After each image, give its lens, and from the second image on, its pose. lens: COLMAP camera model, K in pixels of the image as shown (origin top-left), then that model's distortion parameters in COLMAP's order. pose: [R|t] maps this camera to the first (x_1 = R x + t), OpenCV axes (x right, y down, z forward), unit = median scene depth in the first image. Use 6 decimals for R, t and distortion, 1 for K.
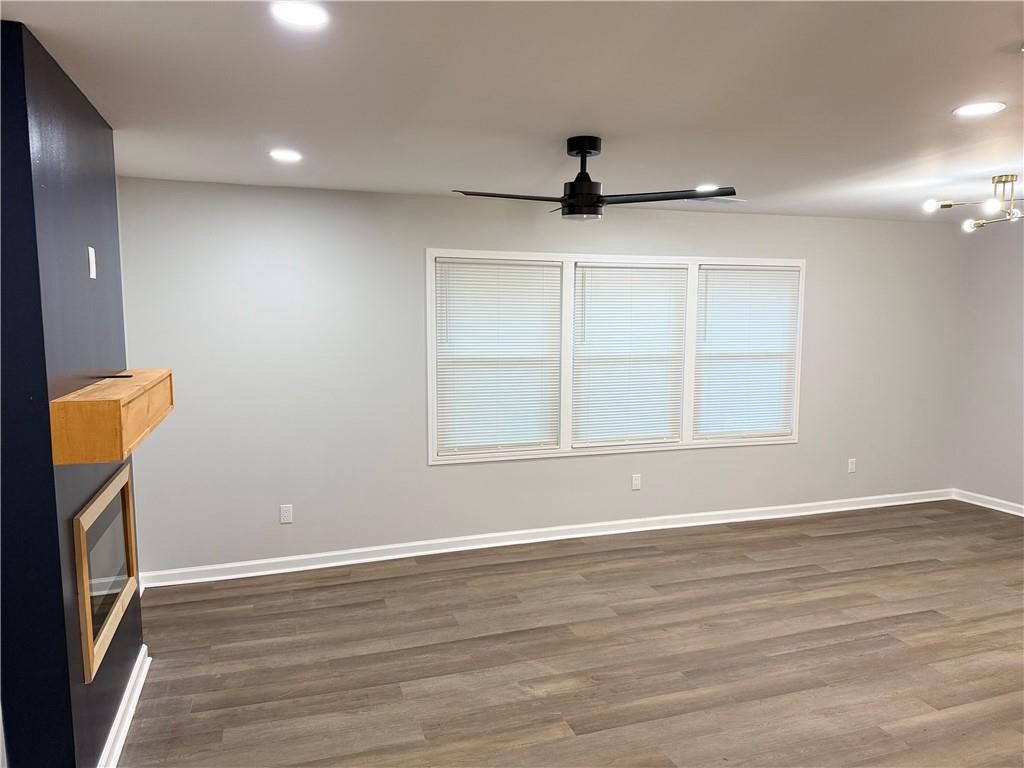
lens RADIAL K [[722.4, 0, 519.2], [0, 722.4, 385.4], [0, 0, 1]] dist [0.056966, -0.067997]
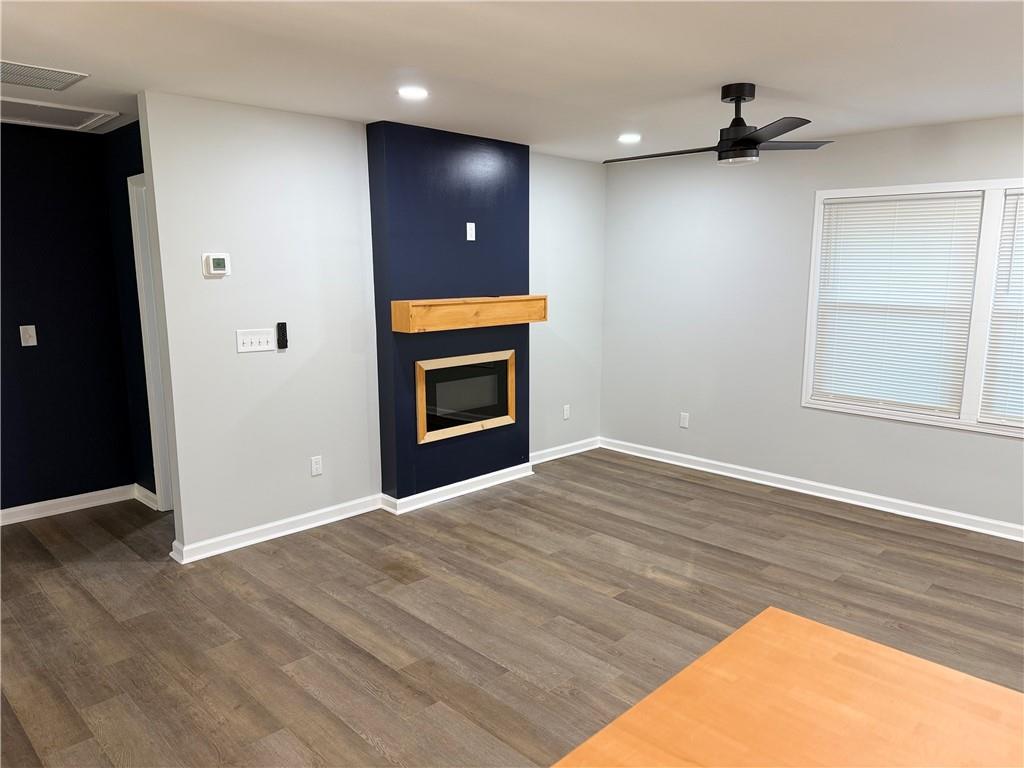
lens RADIAL K [[722.4, 0, 499.3], [0, 722.4, 374.9], [0, 0, 1]] dist [0.056966, -0.067997]
pose [[0.429056, 0.140098, -0.892347, 0.715913], [-0.094010, 0.989460, 0.110143, -0.007201], [0.898373, 0.036632, 0.437704, 0.188443]]
